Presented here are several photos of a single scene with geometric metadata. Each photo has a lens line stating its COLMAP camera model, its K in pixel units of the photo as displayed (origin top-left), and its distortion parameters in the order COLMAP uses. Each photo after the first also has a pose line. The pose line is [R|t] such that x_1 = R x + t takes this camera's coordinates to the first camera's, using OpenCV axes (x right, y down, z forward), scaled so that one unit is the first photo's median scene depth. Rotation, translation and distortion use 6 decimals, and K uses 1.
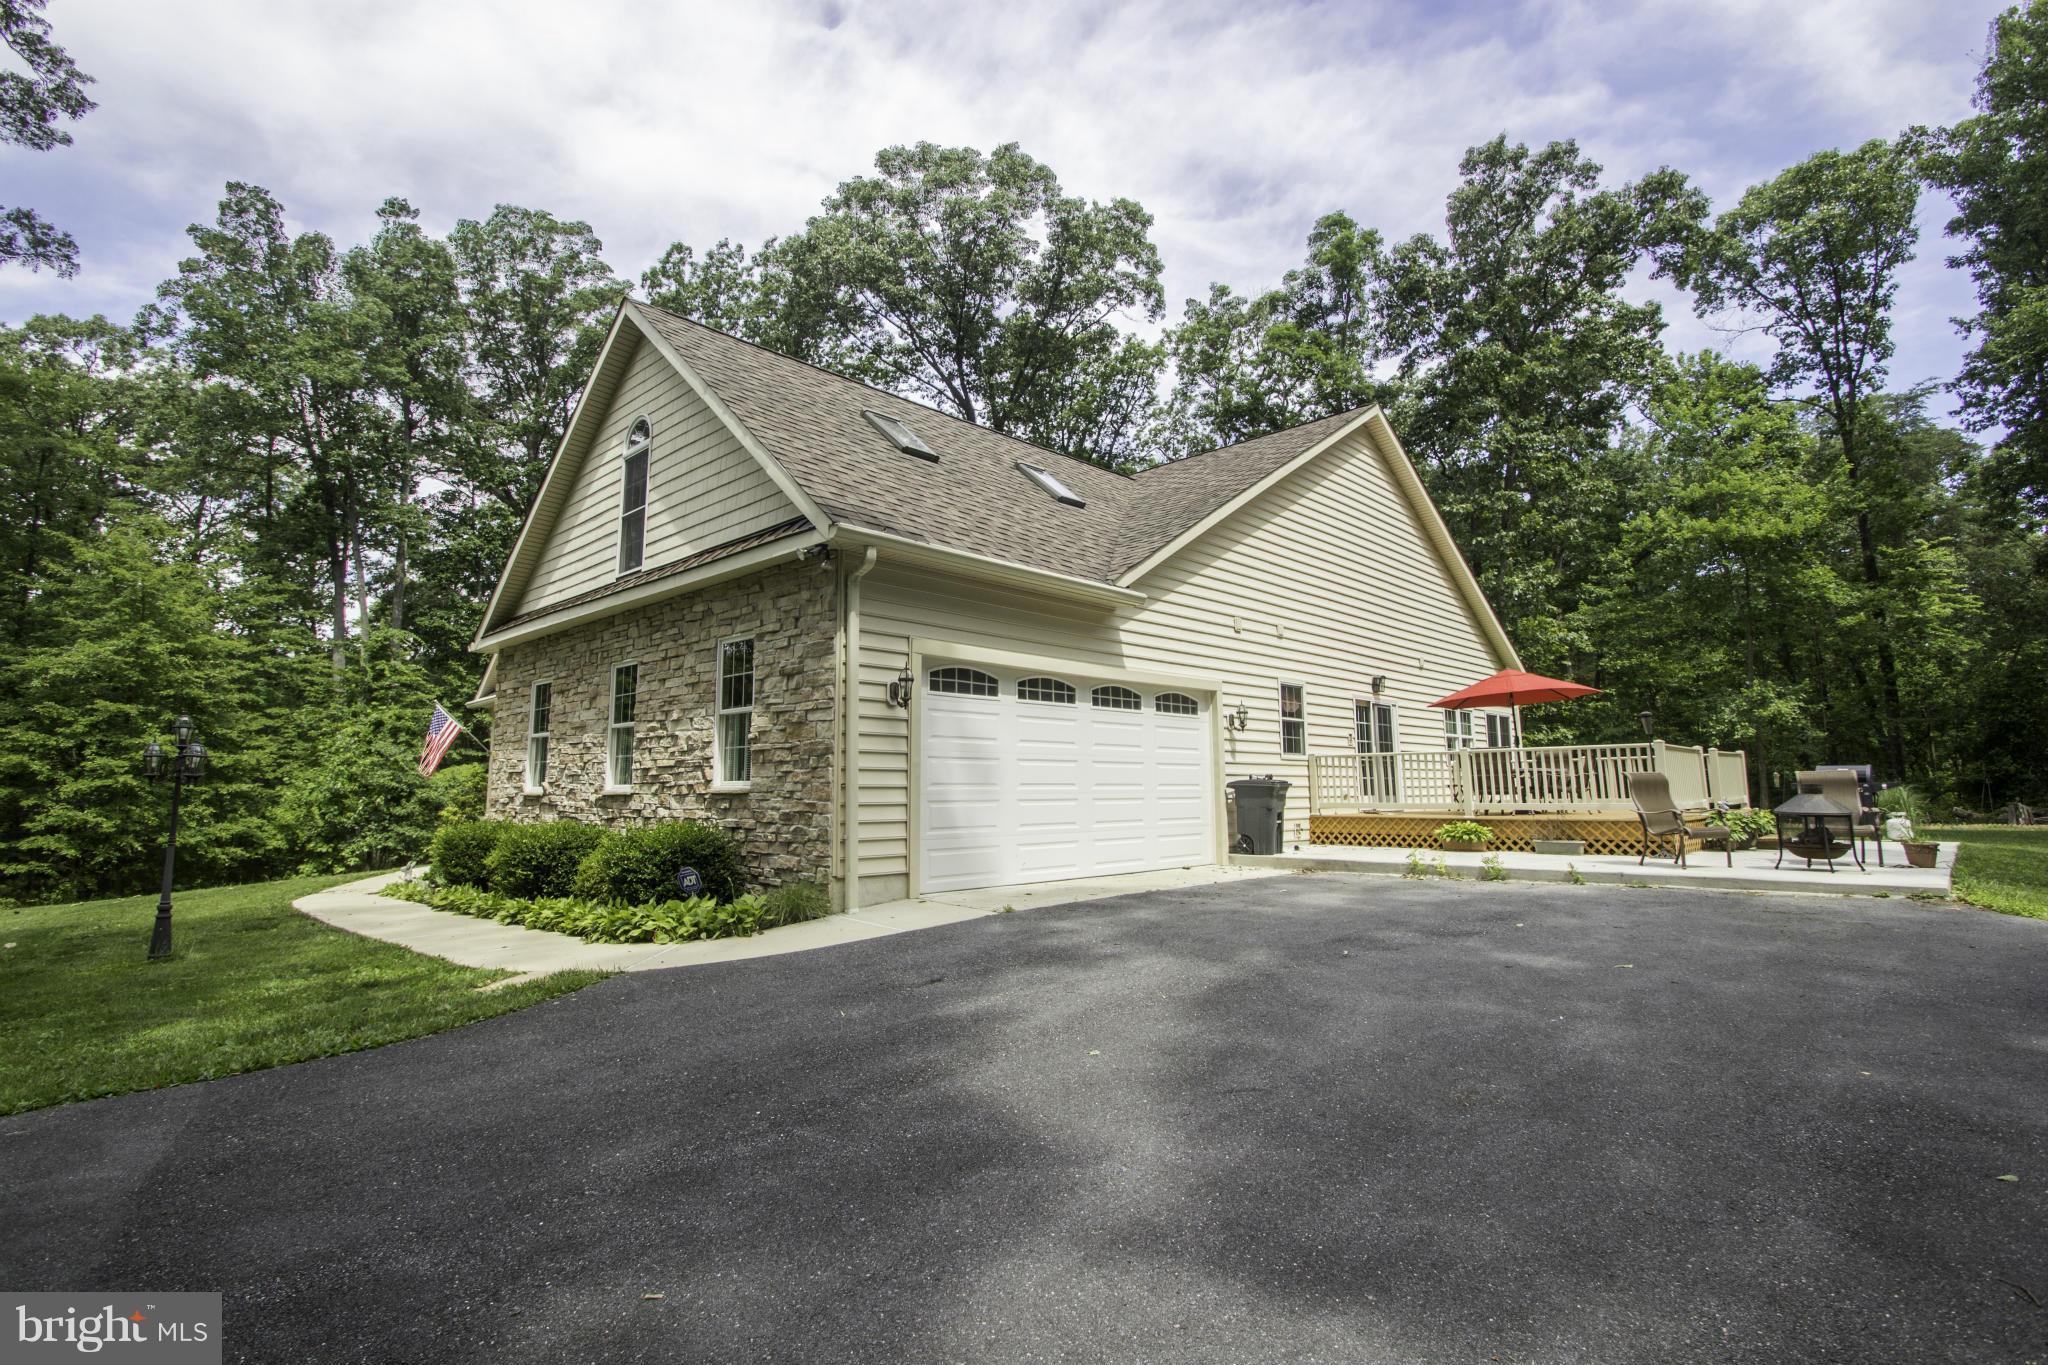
lens RADIAL K [[999.2, 0, 1029.8], [0, 999.2, 675.0], [0, 0, 1]] dist [-0.002130, -0.008862]
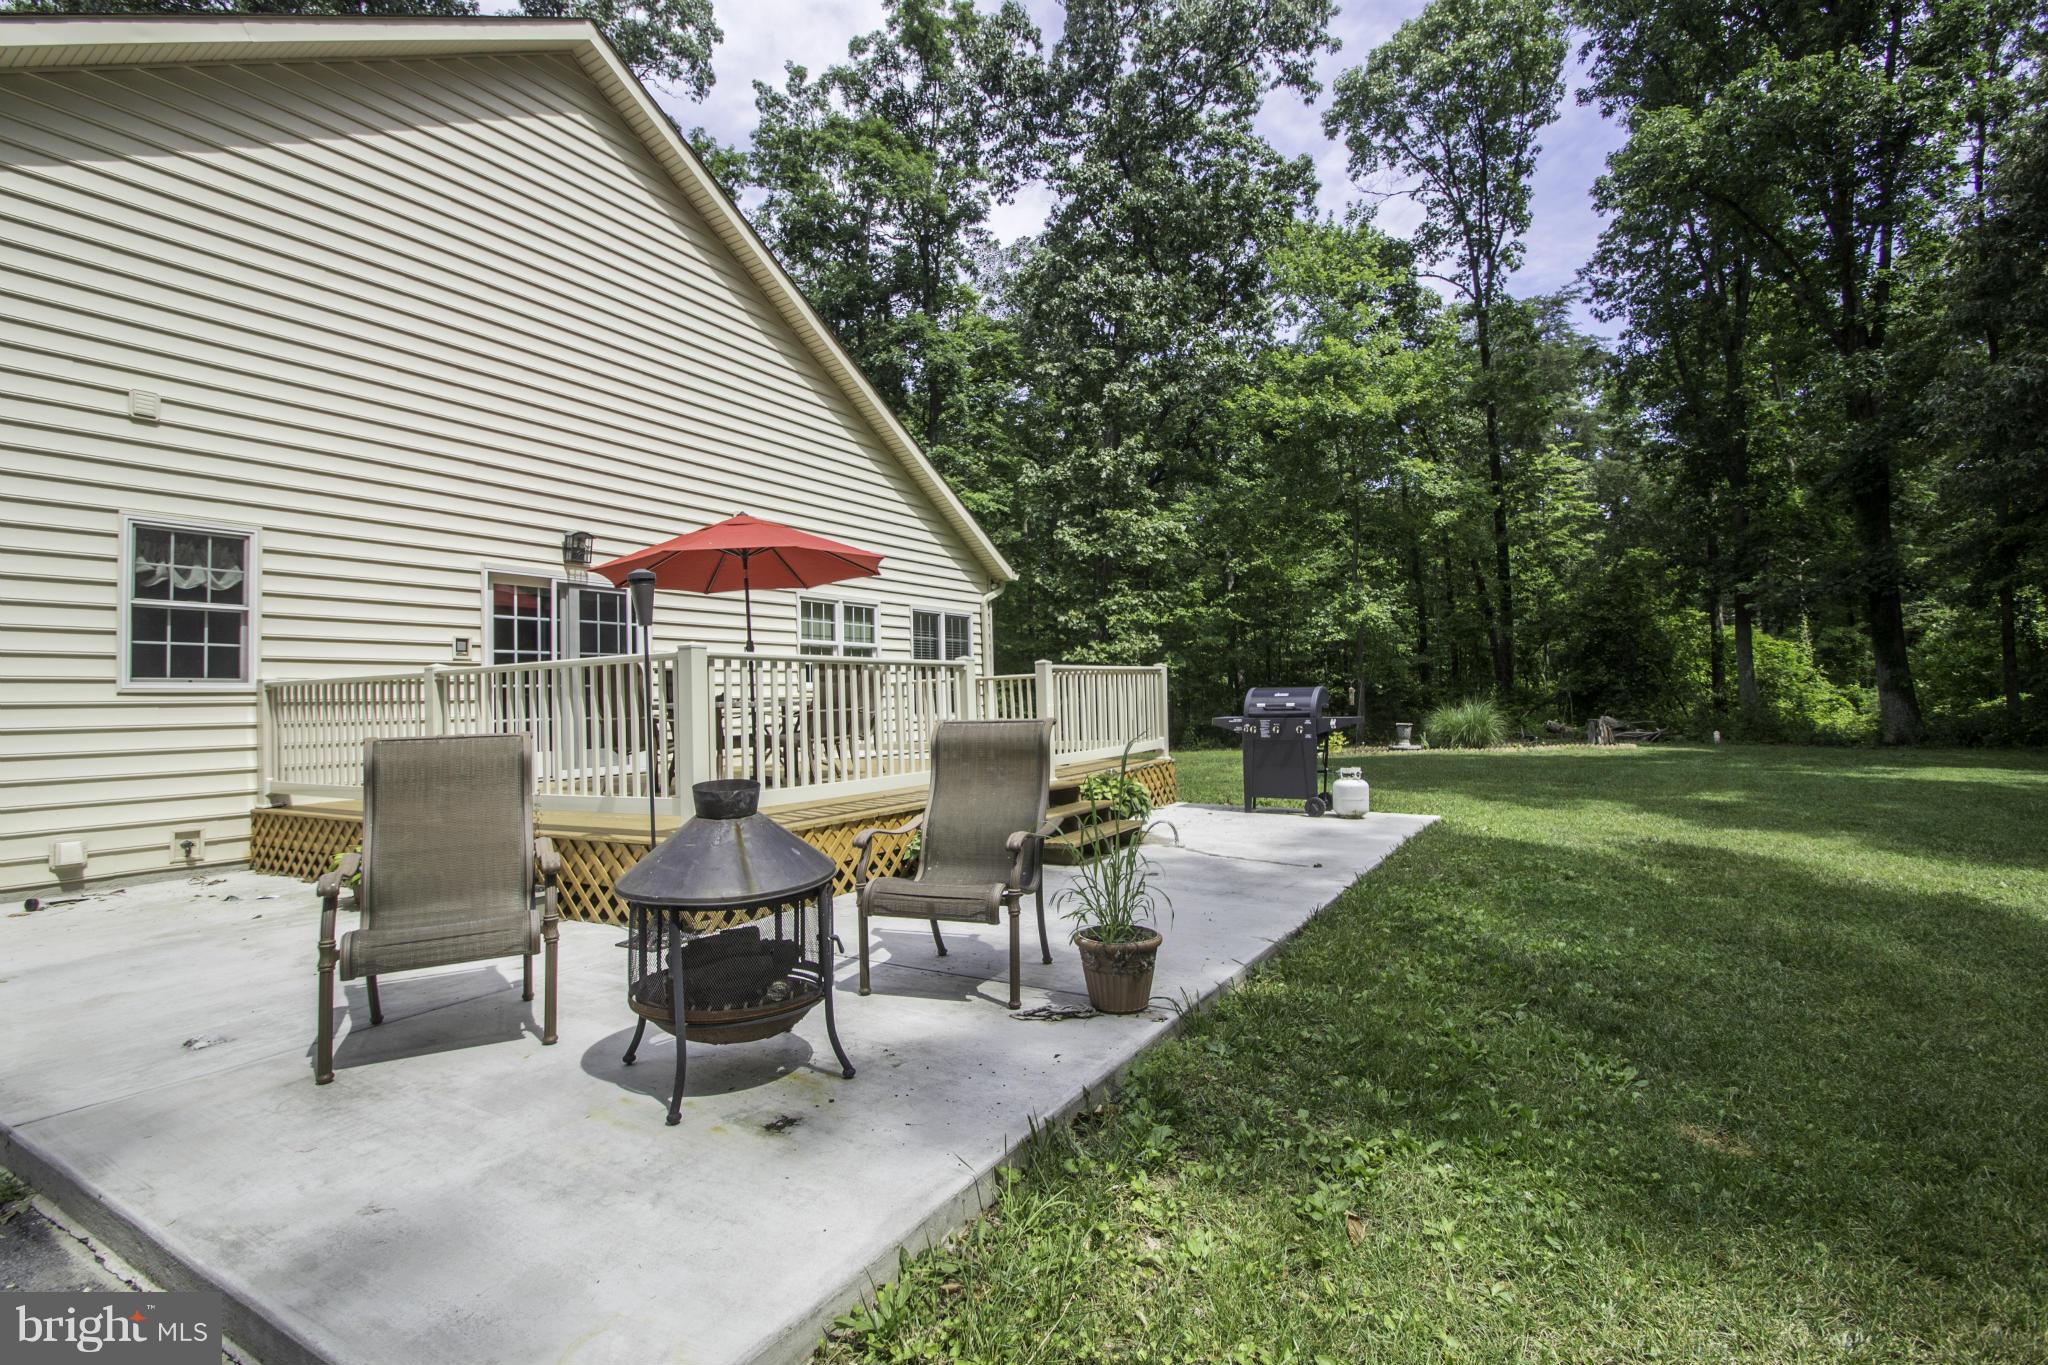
lens RADIAL K [[999.2, 0, 1014.6], [0, 999.2, 686.1], [0, 0, 1]] dist [-0.002130, -0.008862]
pose [[0.974332, -0.006682, 0.225016, 0.191047], [-0.016670, 0.994673, 0.101719, 0.010330], [-0.224497, -0.102860, 0.969031, 0.167635]]
